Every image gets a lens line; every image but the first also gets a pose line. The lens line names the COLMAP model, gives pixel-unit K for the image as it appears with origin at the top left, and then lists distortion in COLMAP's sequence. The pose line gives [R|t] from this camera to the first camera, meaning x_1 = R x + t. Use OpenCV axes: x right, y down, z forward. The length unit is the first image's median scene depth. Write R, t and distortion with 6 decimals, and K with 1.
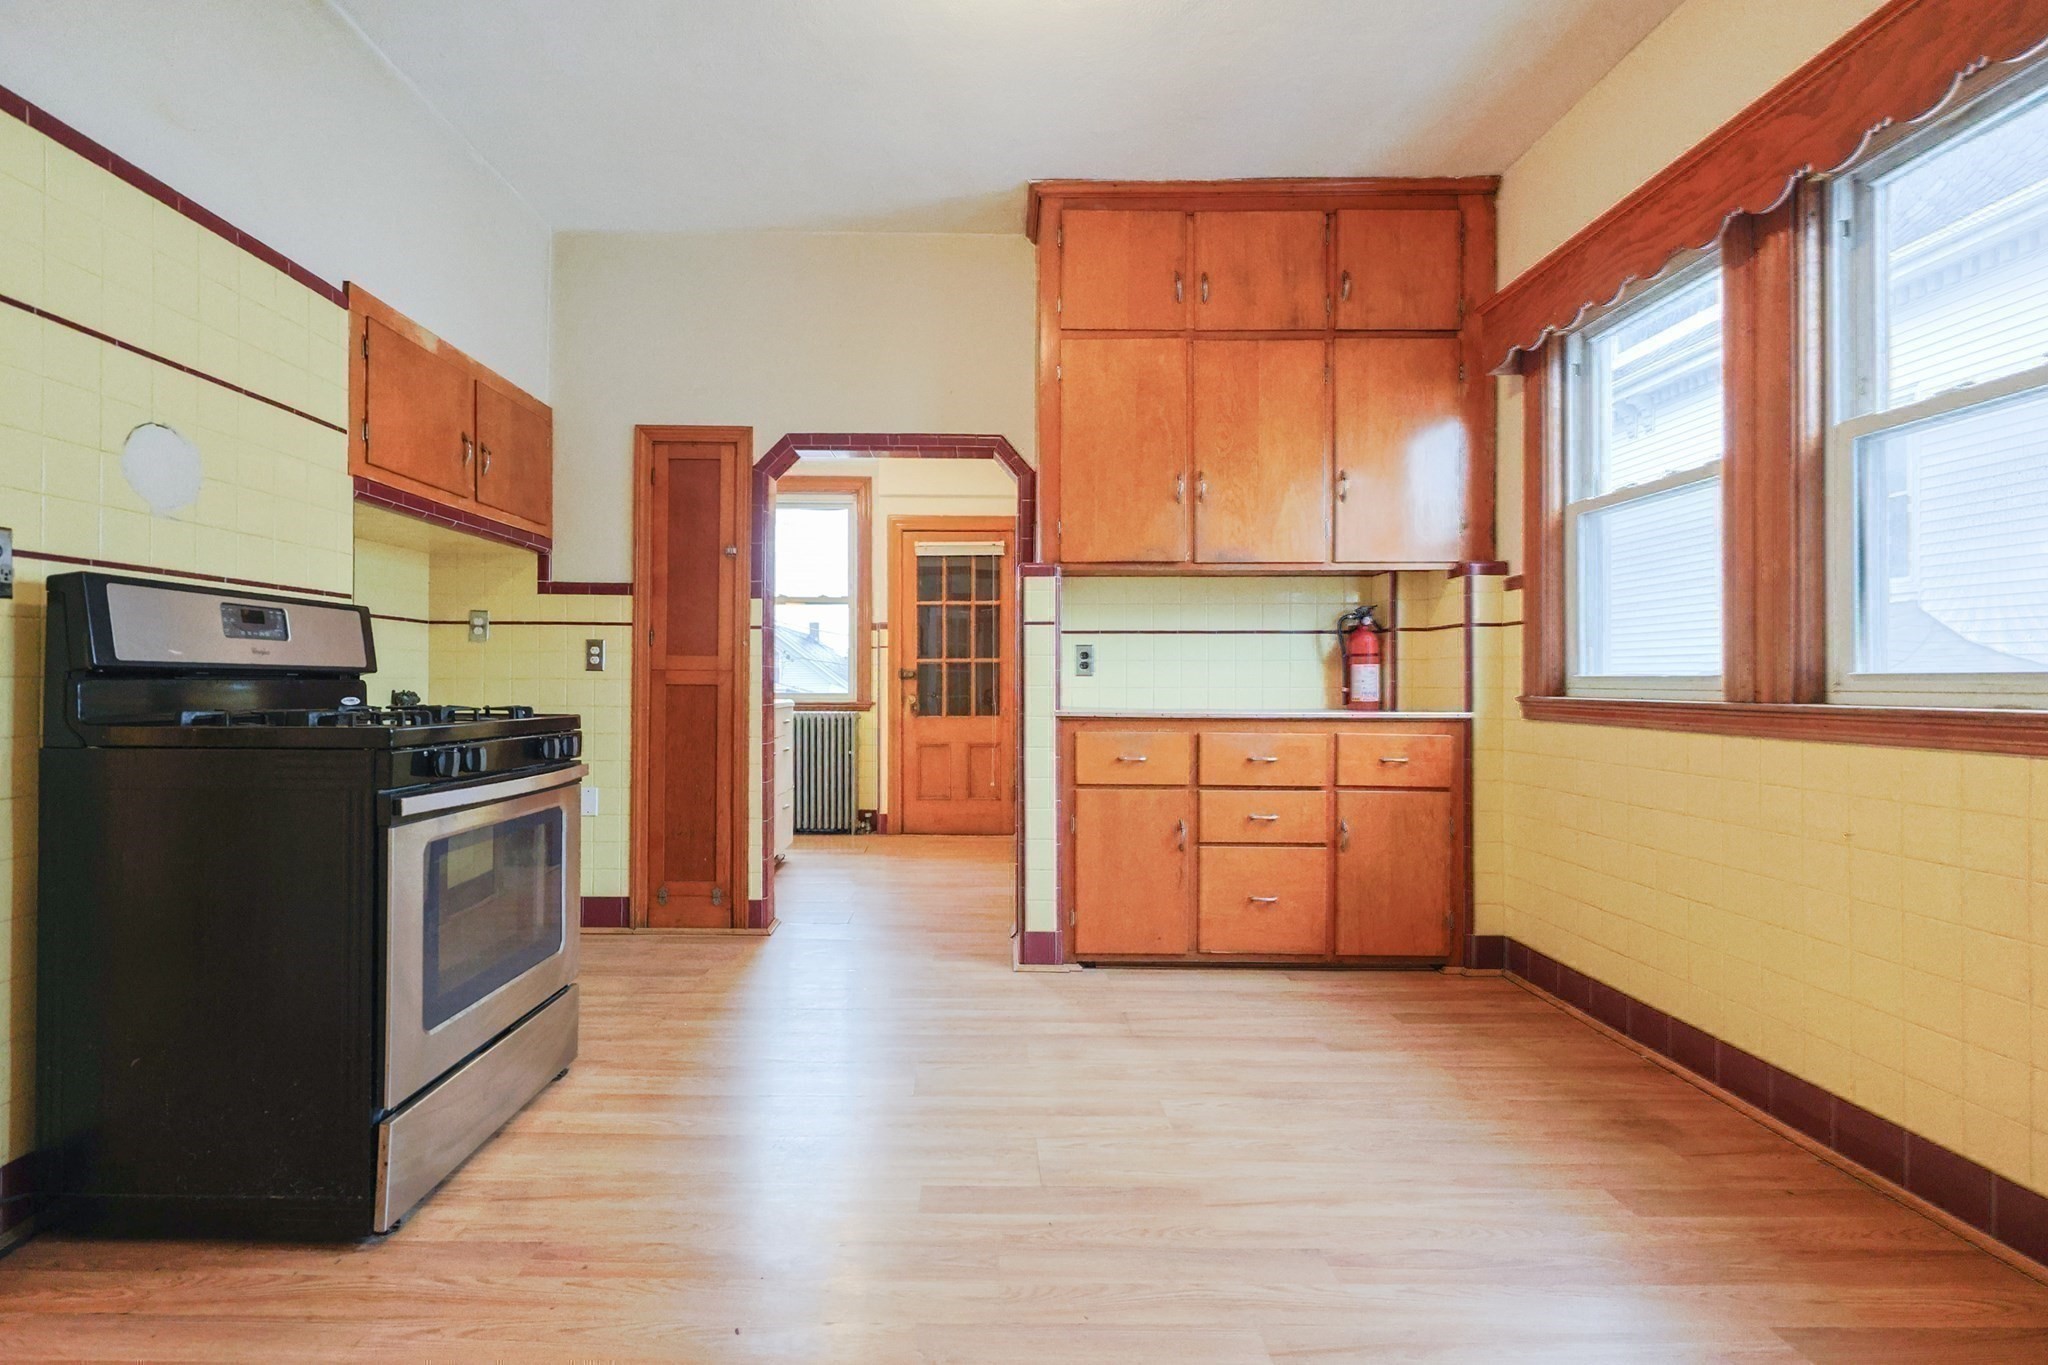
lens RADIAL K [[912.0, 0, 994.5], [0, 912.0, 681.9], [0, 0, 1]] dist [0.001542, 0.000212]
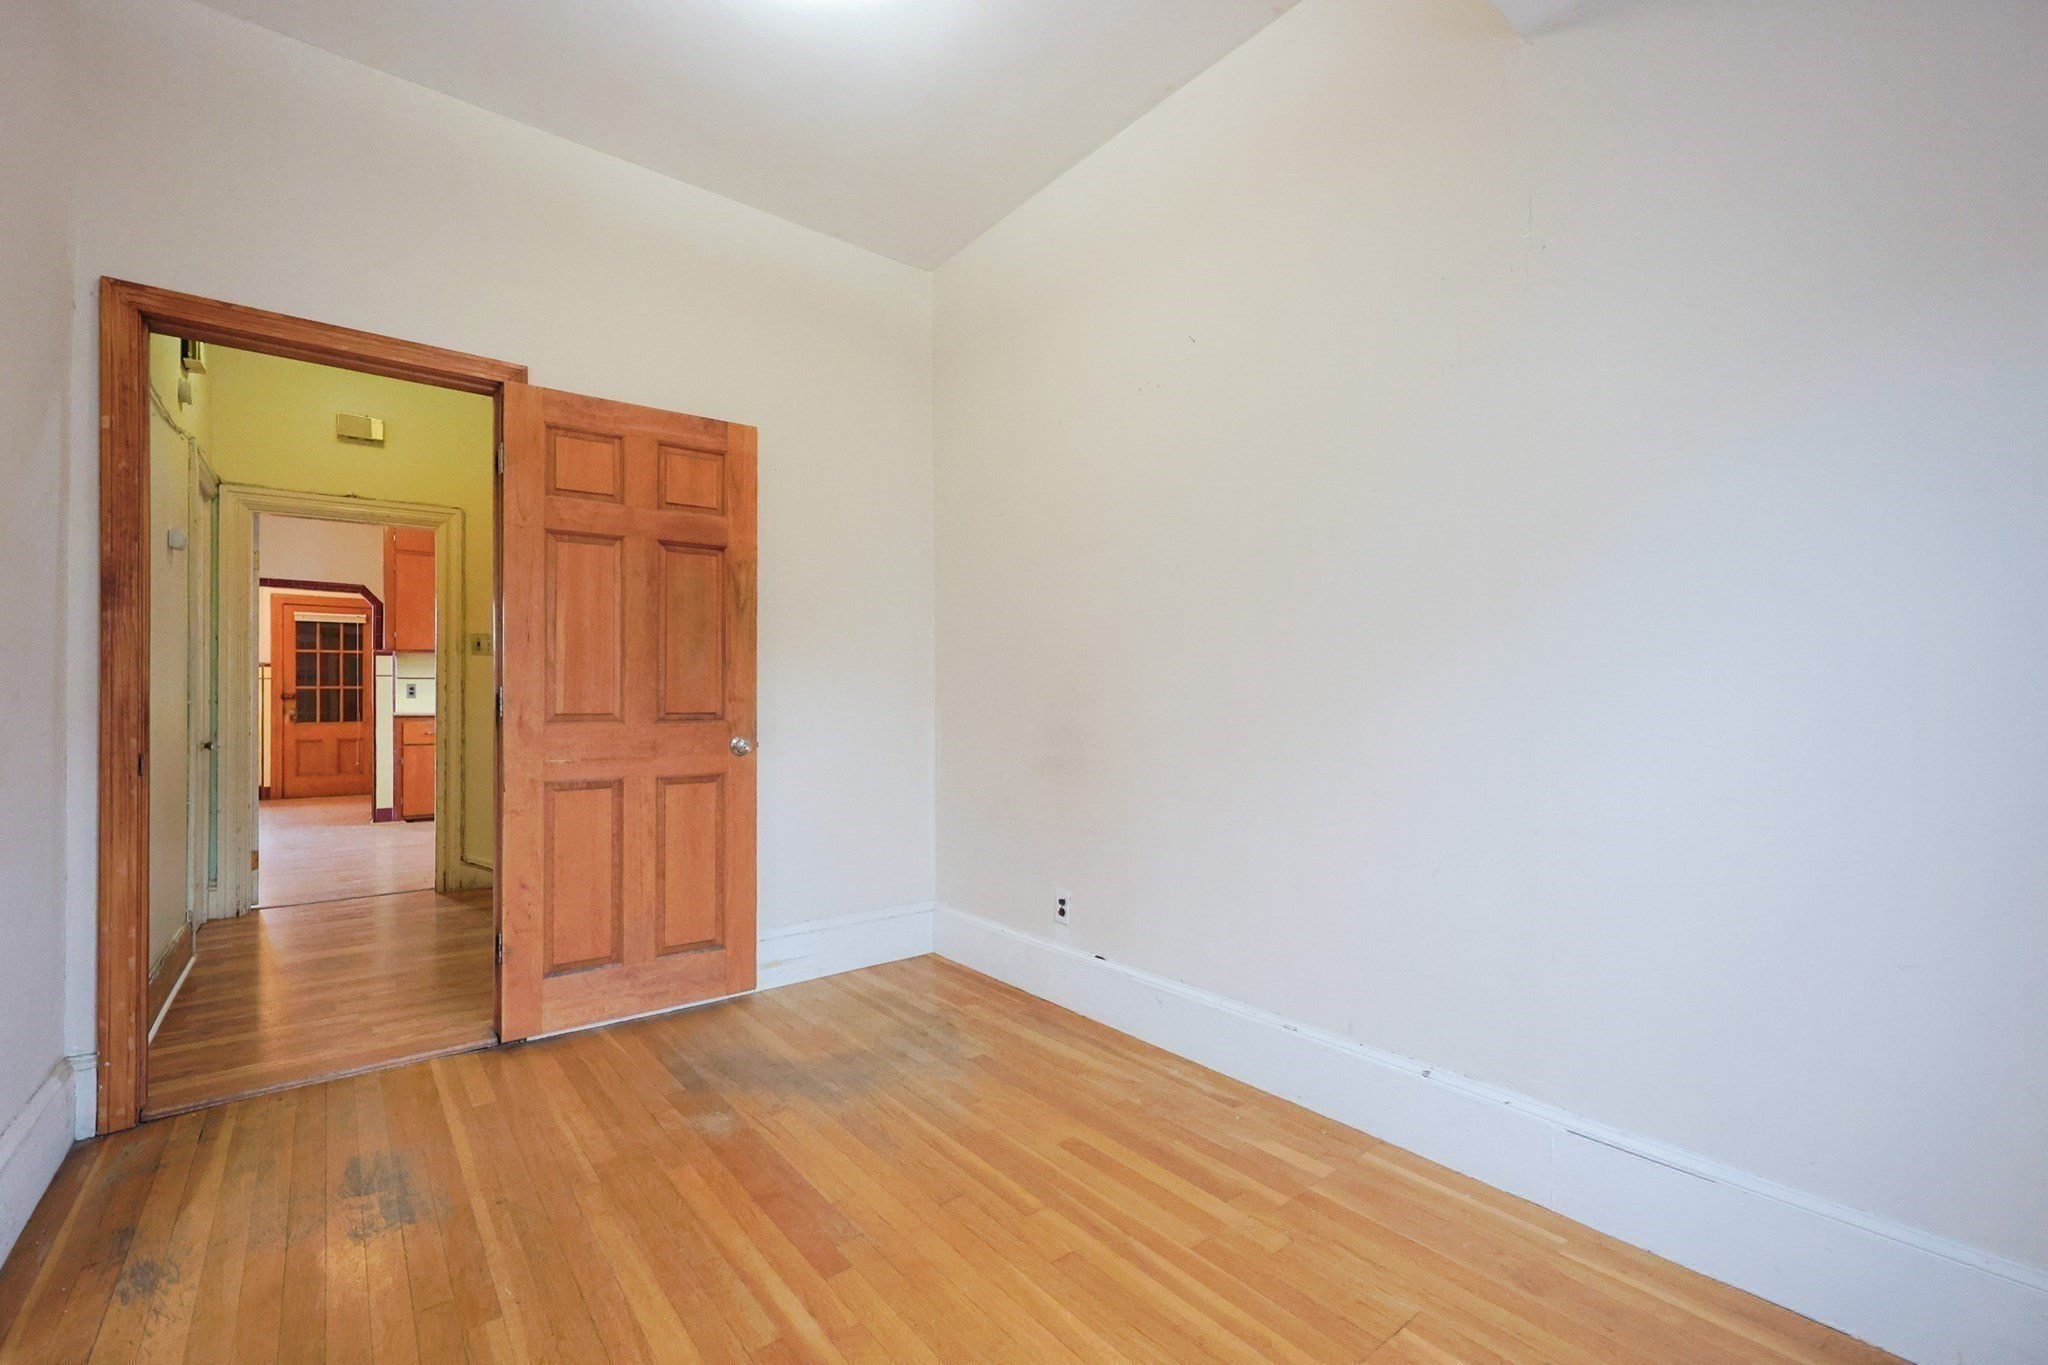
lens RADIAL K [[874.4, 0, 1024.0], [0, 874.4, 682.5], [0, 0, 1]] dist [0.000802, 0.000179]
pose [[0.793041, 0.000800, 0.609167, -0.015436], [0.007252, 0.999916, -0.010754, -0.012066], [-0.609125, 0.012946, 0.792969, -1.777532]]
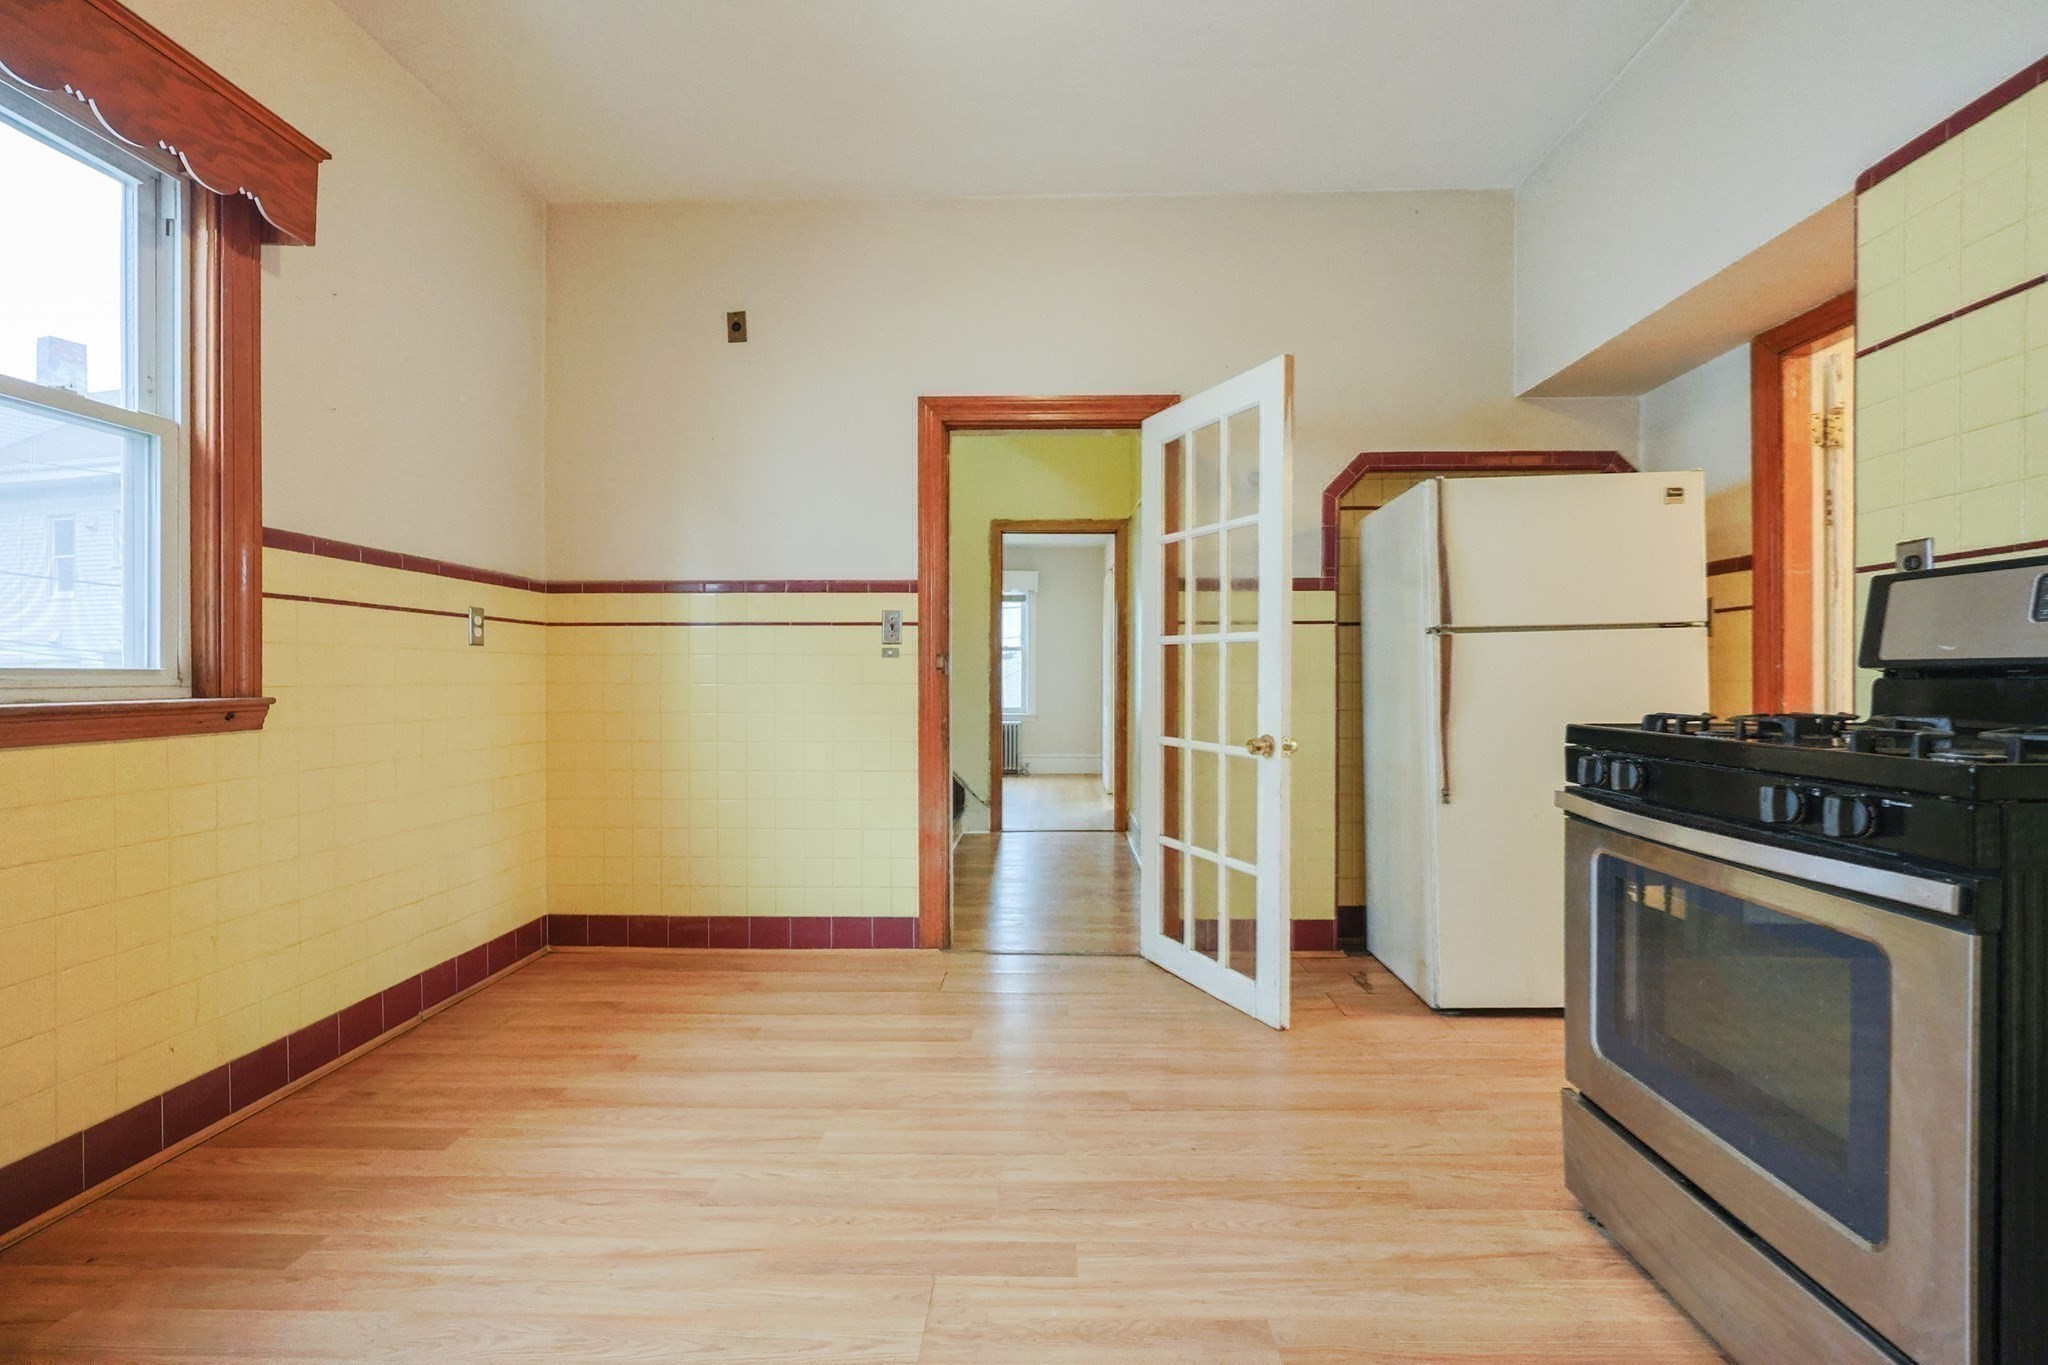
lens RADIAL K [[874.4, 0, 1024.0], [0, 874.4, 682.5], [0, 0, 1]] dist [0.000802, 0.000179]
pose [[-0.998944, -0.001495, 0.045929, -0.036890], [-0.001272, 0.999987, 0.004883, -0.001209], [-0.045936, 0.004819, -0.998933, 1.035383]]
